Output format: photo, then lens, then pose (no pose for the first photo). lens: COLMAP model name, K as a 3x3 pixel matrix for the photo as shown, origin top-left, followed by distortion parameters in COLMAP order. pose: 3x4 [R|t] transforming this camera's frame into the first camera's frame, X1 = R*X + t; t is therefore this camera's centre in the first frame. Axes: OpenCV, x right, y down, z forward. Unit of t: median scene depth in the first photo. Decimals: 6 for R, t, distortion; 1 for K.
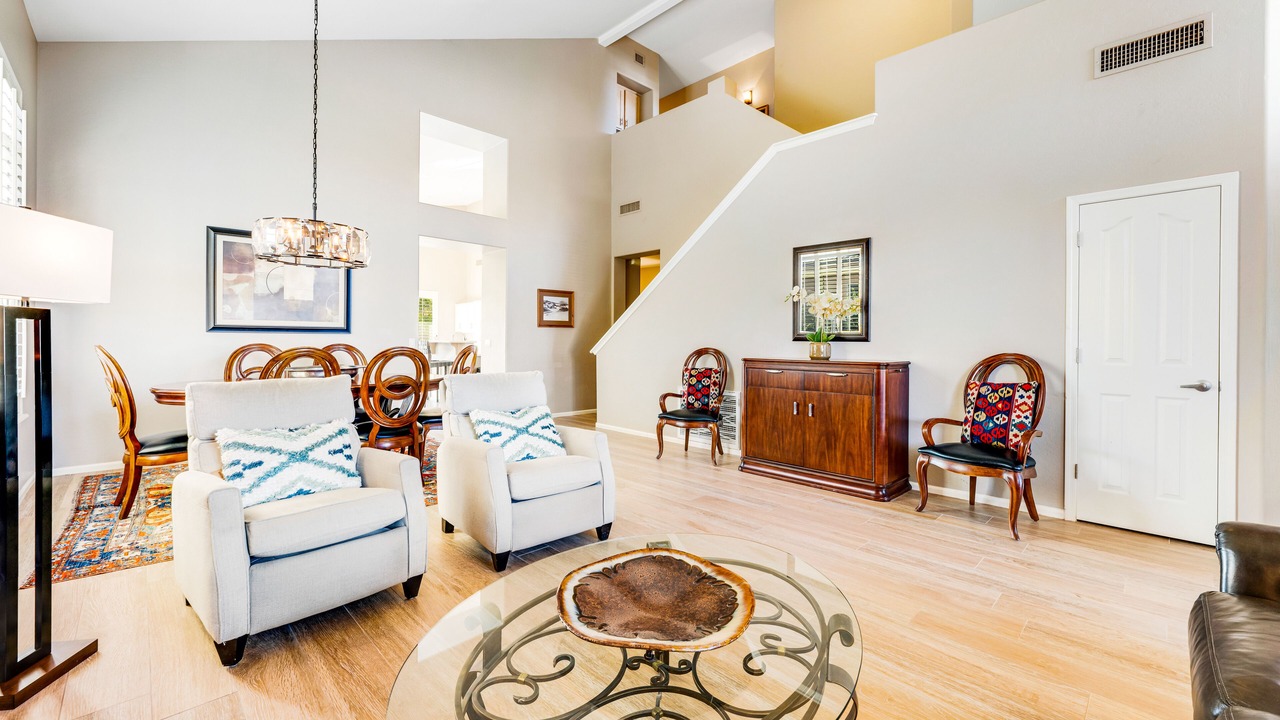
lens RADIAL K [[514.0, 0, 647.9], [0, 514.0, 340.3], [0, 0, 1]] dist [0.002274, 0.000647]
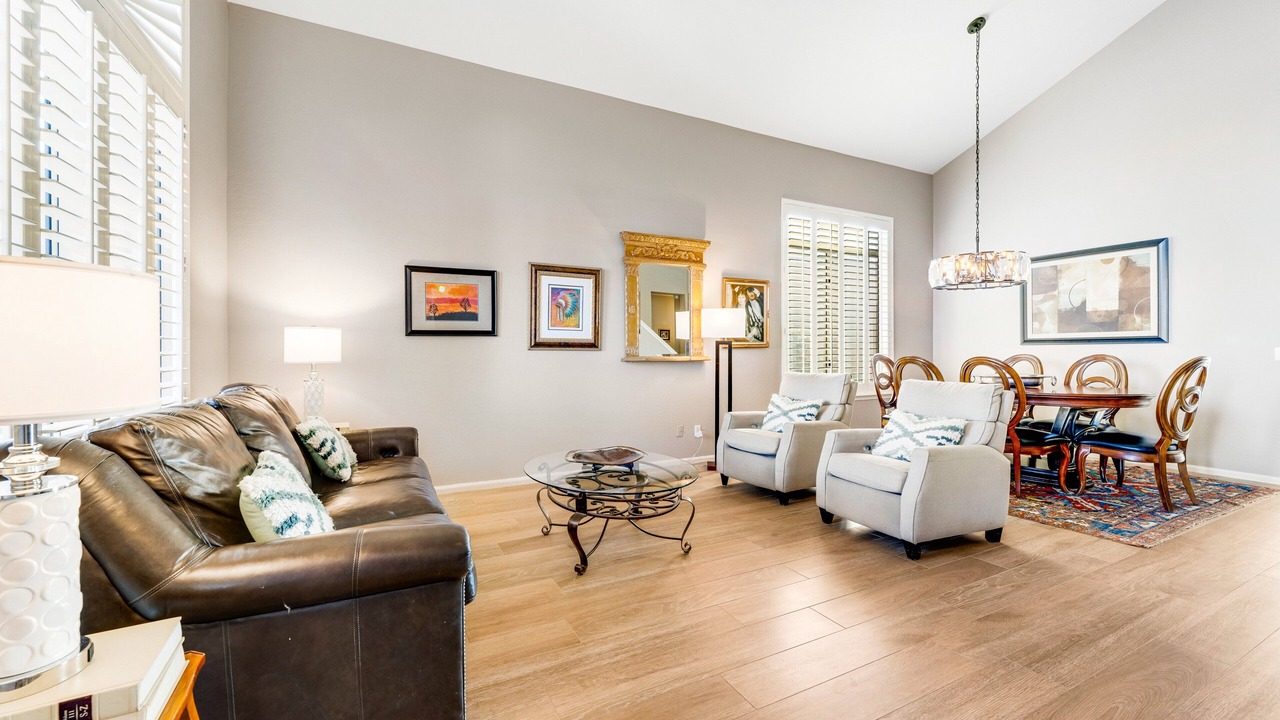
lens RADIAL K [[514.0, 0, 635.1], [0, 514.0, 355.5], [0, 0, 1]] dist [0.002274, 0.000647]
pose [[-0.313949, 0.000906, -0.949439, 0.825916], [0.002024, 0.999998, 0.000285, 0.009382], [0.949438, -0.001832, -0.313951, 0.689299]]
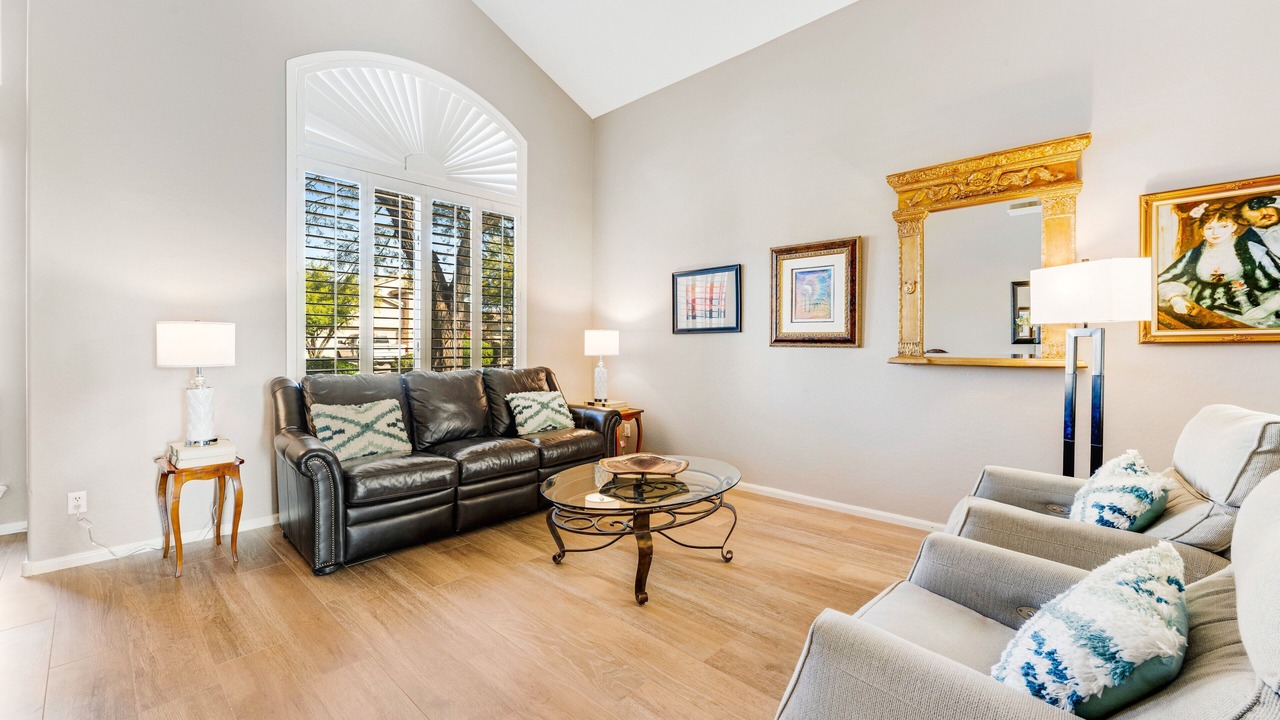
lens RADIAL K [[514.0, 0, 635.7], [0, 514.0, 352.1], [0, 0, 1]] dist [0.002274, 0.000647]
pose [[-0.999551, -0.010777, -0.027961, 0.040811], [-0.010991, 0.999911, 0.007503, 0.002489], [0.027878, 0.007807, -0.999581, 1.158422]]
